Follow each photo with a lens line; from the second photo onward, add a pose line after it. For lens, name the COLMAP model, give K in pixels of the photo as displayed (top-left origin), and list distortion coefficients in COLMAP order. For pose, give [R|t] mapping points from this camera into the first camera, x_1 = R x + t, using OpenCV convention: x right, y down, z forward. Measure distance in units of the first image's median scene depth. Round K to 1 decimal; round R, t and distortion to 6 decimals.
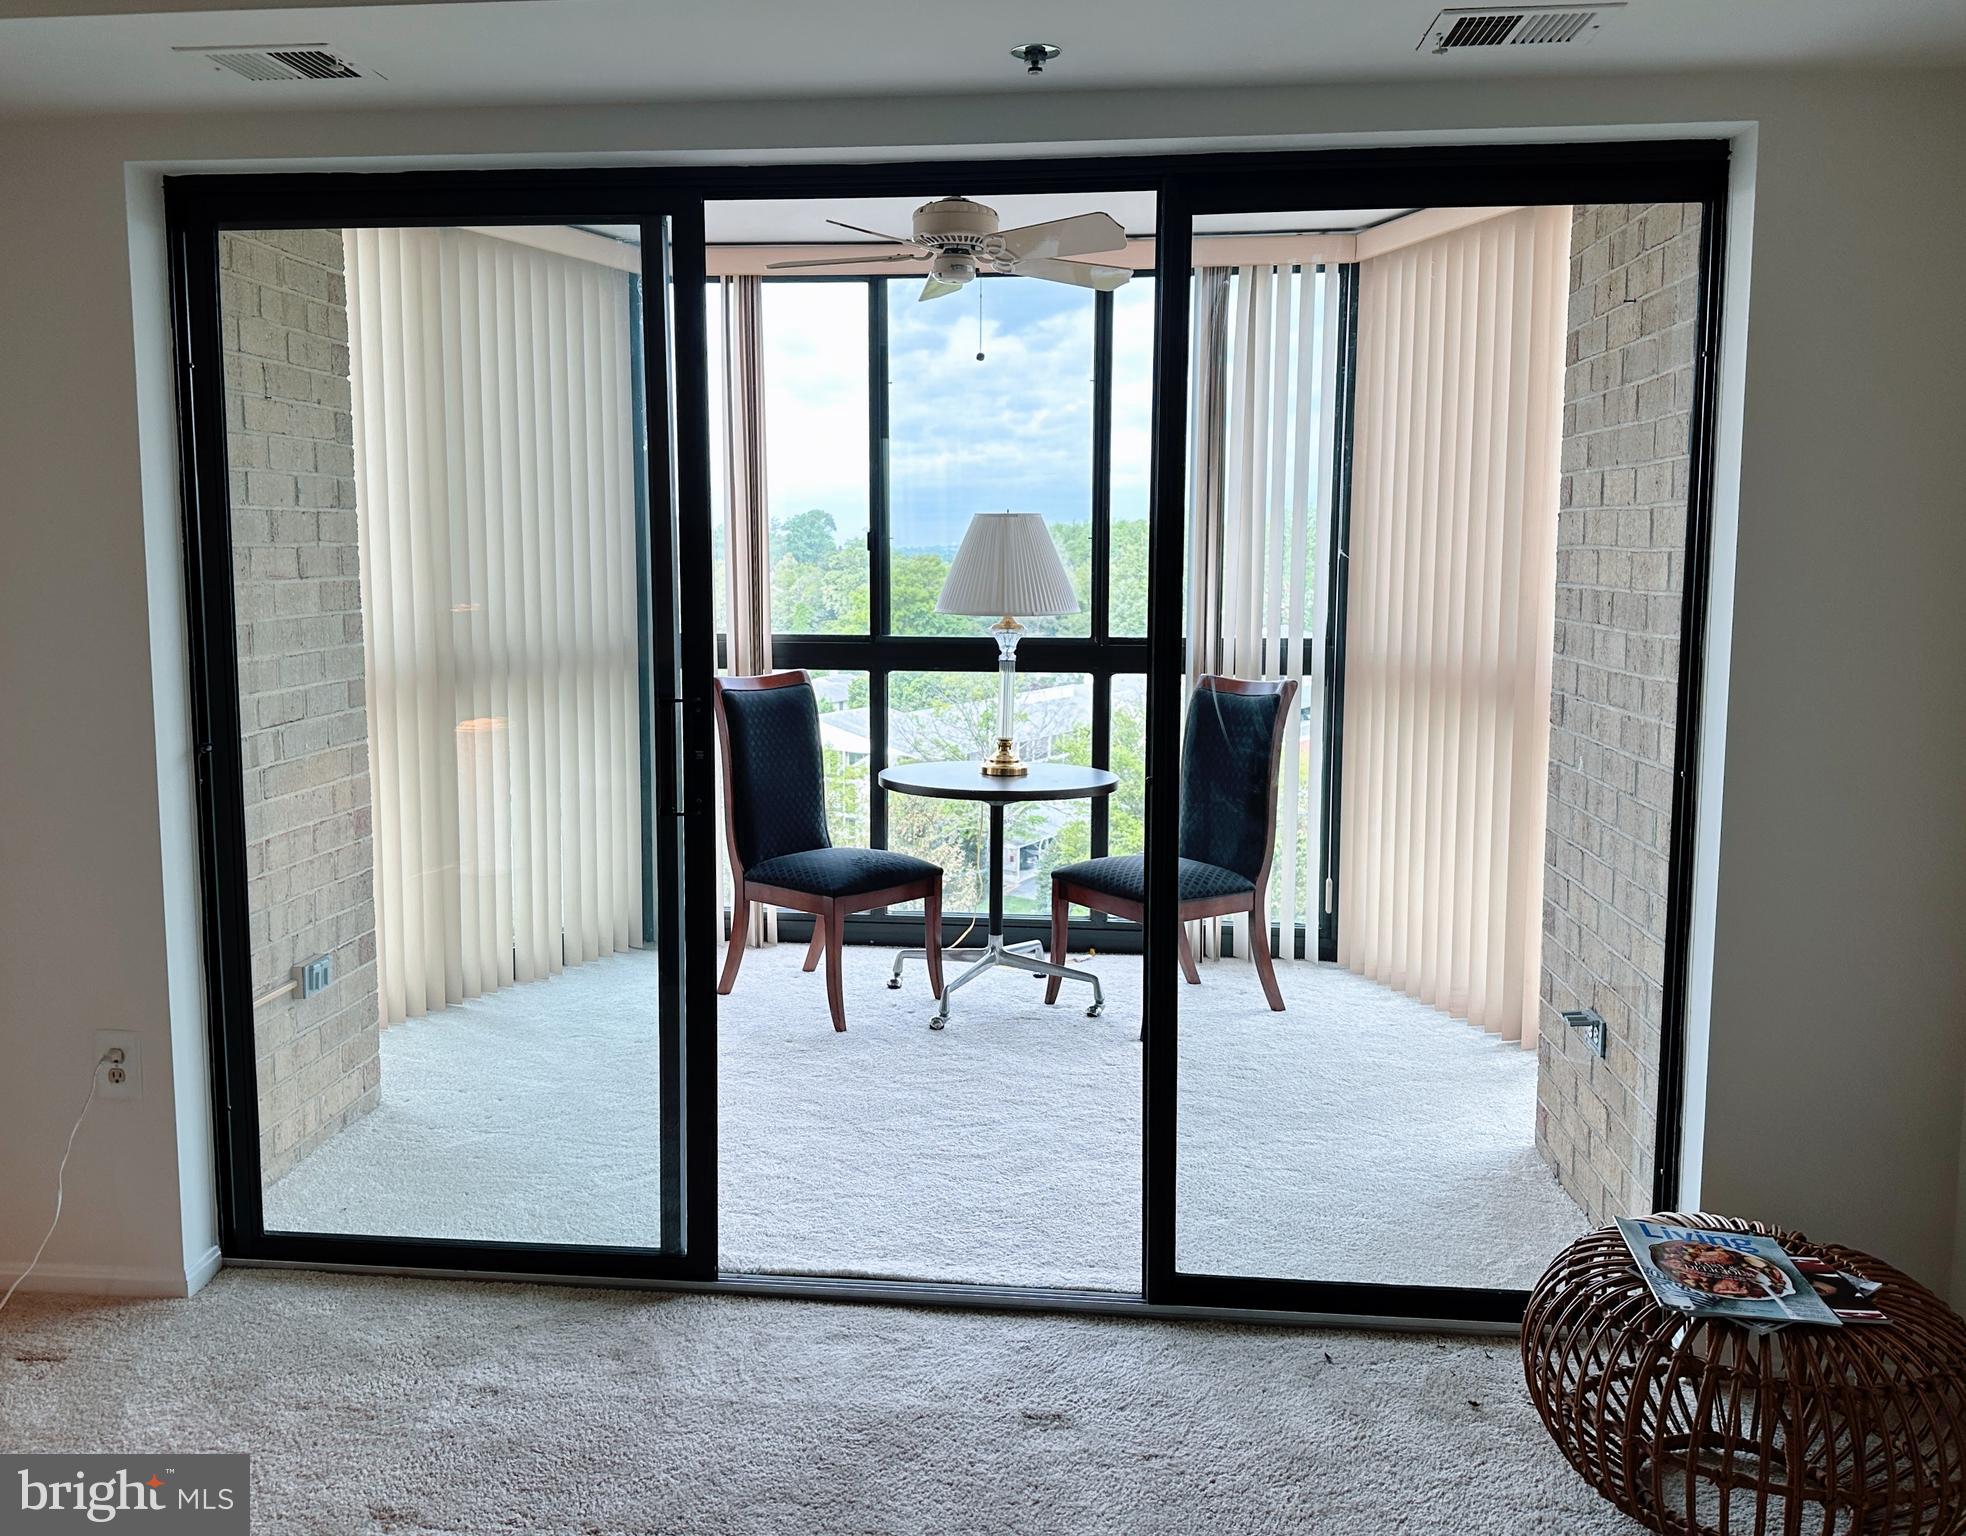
lens RADIAL K [[1578.6, 0, 947.6], [0, 1578.6, 718.2], [0, 0, 1]] dist [0.043489, -0.005383]
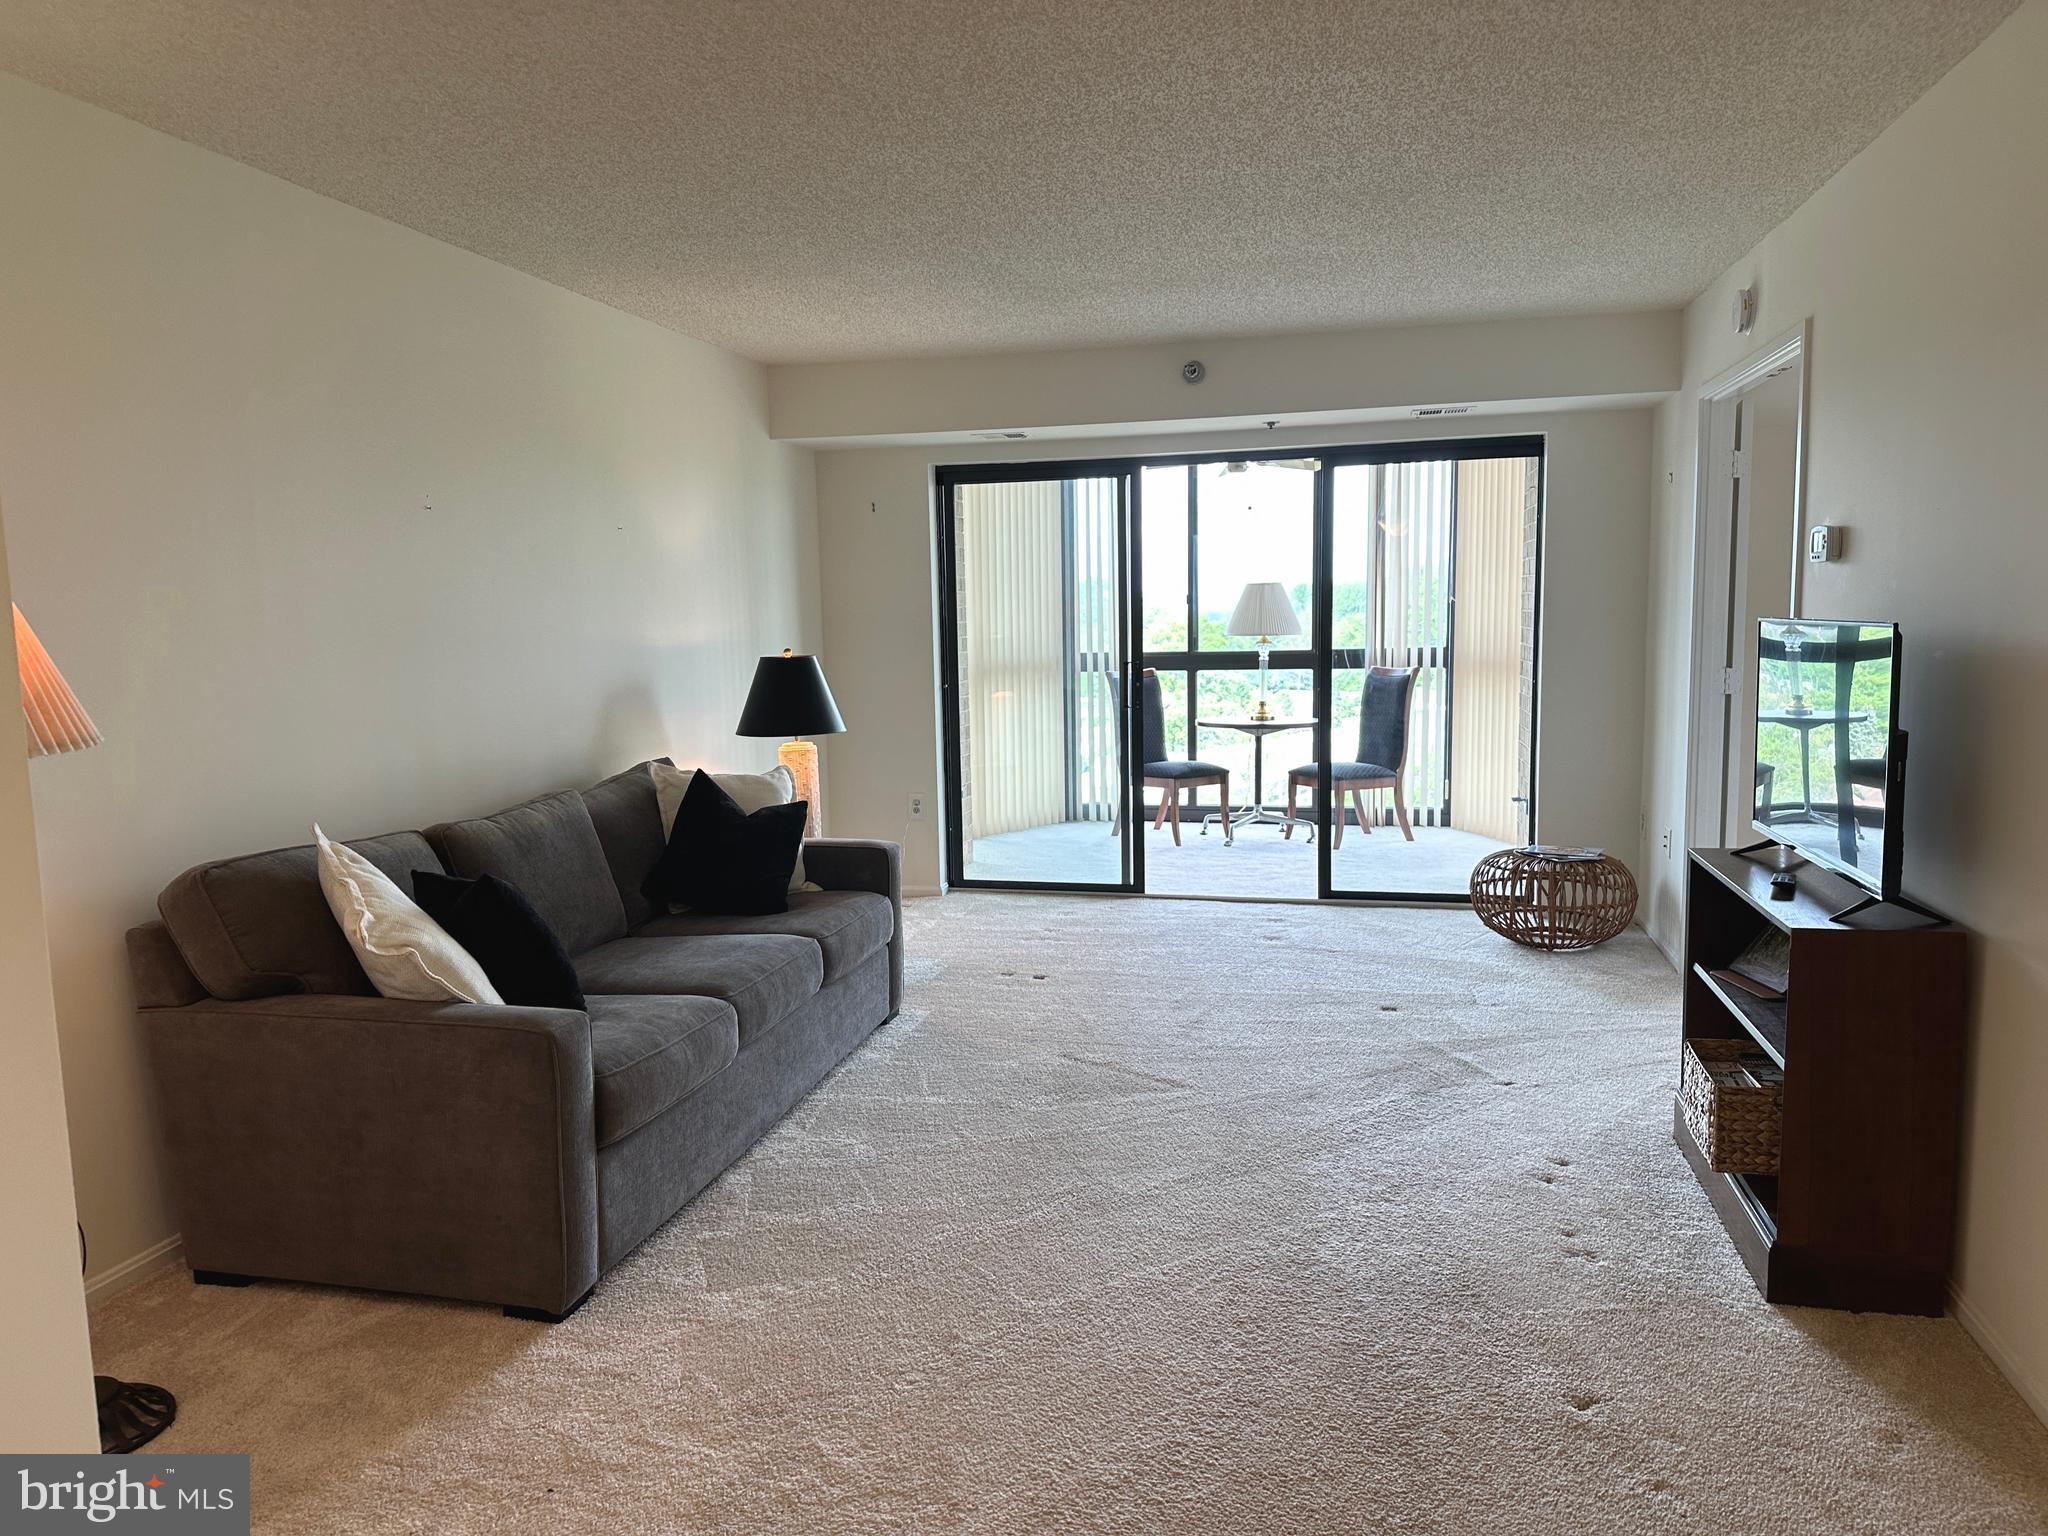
lens RADIAL K [[1432.0, 0, 1012.8], [0, 1432.0, 771.9], [0, 0, 1]] dist [0.085697, -0.125917]
pose [[0.990223, -0.006345, -0.139351, -0.022086], [0.006767, 0.999974, 0.002556, 0.094176], [0.139331, -0.003474, 0.990240, -0.784795]]
